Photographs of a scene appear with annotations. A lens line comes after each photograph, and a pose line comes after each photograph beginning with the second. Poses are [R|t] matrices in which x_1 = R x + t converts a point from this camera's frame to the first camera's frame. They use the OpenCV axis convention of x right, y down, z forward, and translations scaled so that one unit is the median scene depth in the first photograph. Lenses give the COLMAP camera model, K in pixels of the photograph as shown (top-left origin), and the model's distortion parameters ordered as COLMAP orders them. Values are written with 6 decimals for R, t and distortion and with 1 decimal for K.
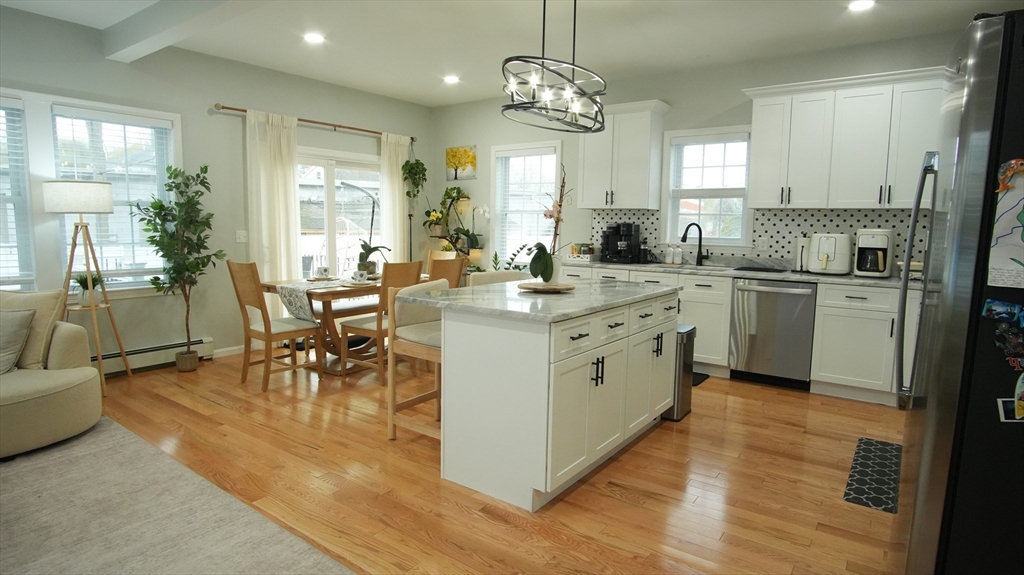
lens RADIAL K [[549.6, 0, 513.2], [0, 549.6, 284.5], [0, 0, 1]] dist [-0.028368, 0.004085]
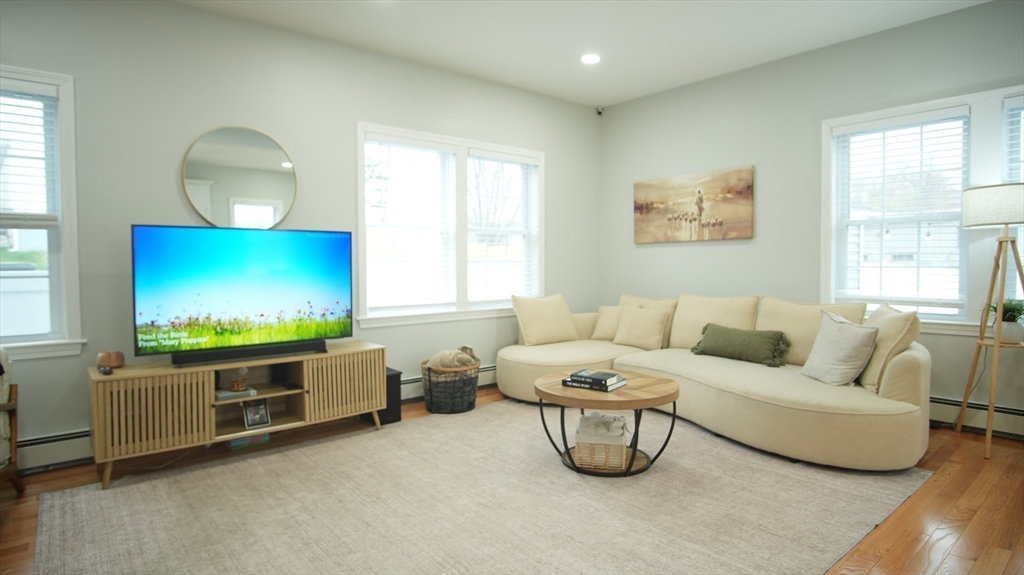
lens RADIAL K [[549.6, 0, 516.5], [0, 549.6, 289.2], [0, 0, 1]] dist [-0.028368, 0.004085]
pose [[-0.237449, 0.036772, -0.970704, 0.129219], [-0.100404, 0.993002, 0.062177, -0.012266], [0.966197, 0.112226, -0.232096, 0.425299]]
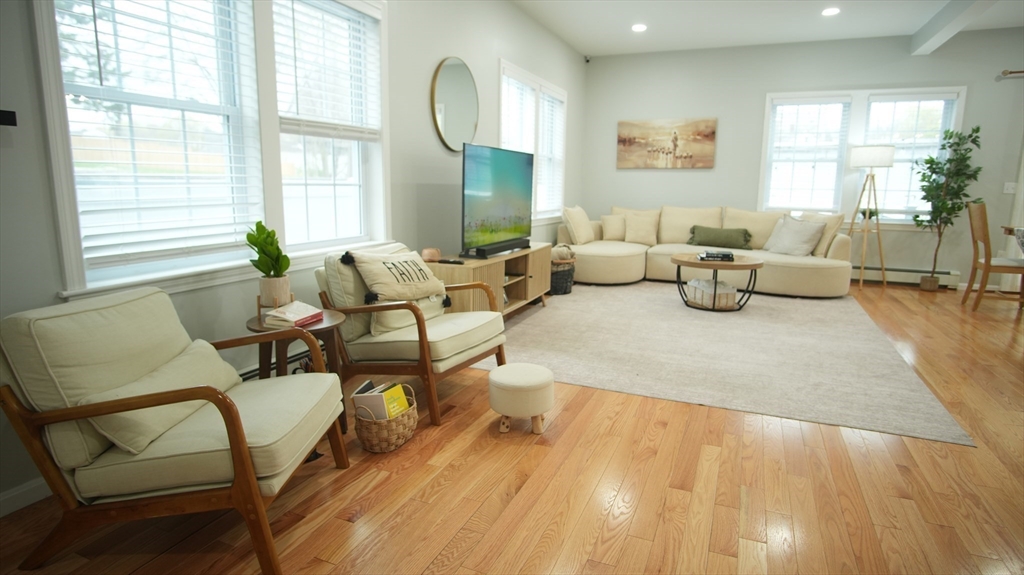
lens RADIAL K [[549.6, 0, 513.4], [0, 549.6, 286.7], [0, 0, 1]] dist [-0.028368, 0.004085]
pose [[0.221155, 0.171081, -0.960116, 0.418000], [-0.115961, 0.982122, 0.148291, 0.073816], [0.968320, 0.078540, 0.237039, -0.254959]]
